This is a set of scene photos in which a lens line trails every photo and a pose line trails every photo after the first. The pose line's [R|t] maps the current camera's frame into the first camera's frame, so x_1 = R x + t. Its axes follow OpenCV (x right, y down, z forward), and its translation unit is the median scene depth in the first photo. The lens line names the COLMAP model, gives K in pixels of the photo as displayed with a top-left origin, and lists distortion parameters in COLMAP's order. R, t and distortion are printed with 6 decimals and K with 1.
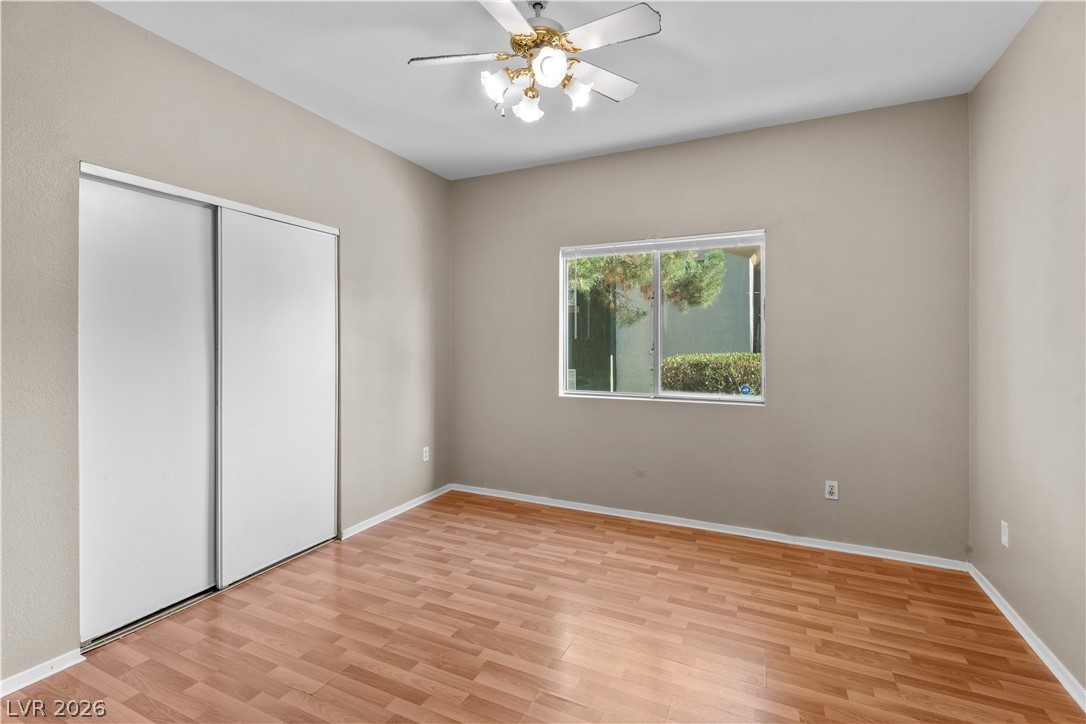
lens RADIAL K [[489.7, 0, 545.8], [0, 489.7, 349.3], [0, 0, 1]] dist [0.001423, -0.000263]
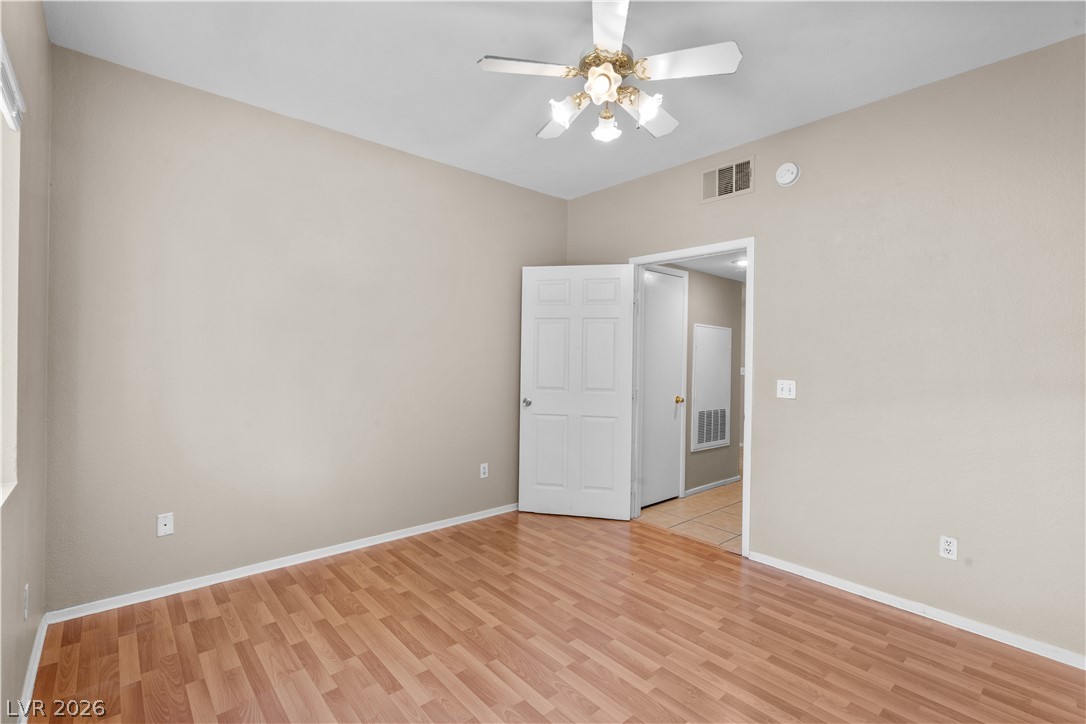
lens RADIAL K [[489.7, 0, 545.8], [0, 489.7, 349.3], [0, 0, 1]] dist [0.001423, -0.000263]
pose [[-0.918246, -0.010141, 0.395879, -0.291211], [-0.008713, 0.999947, 0.005404, -0.027843], [-0.395913, 0.001512, -0.918287, 1.819813]]
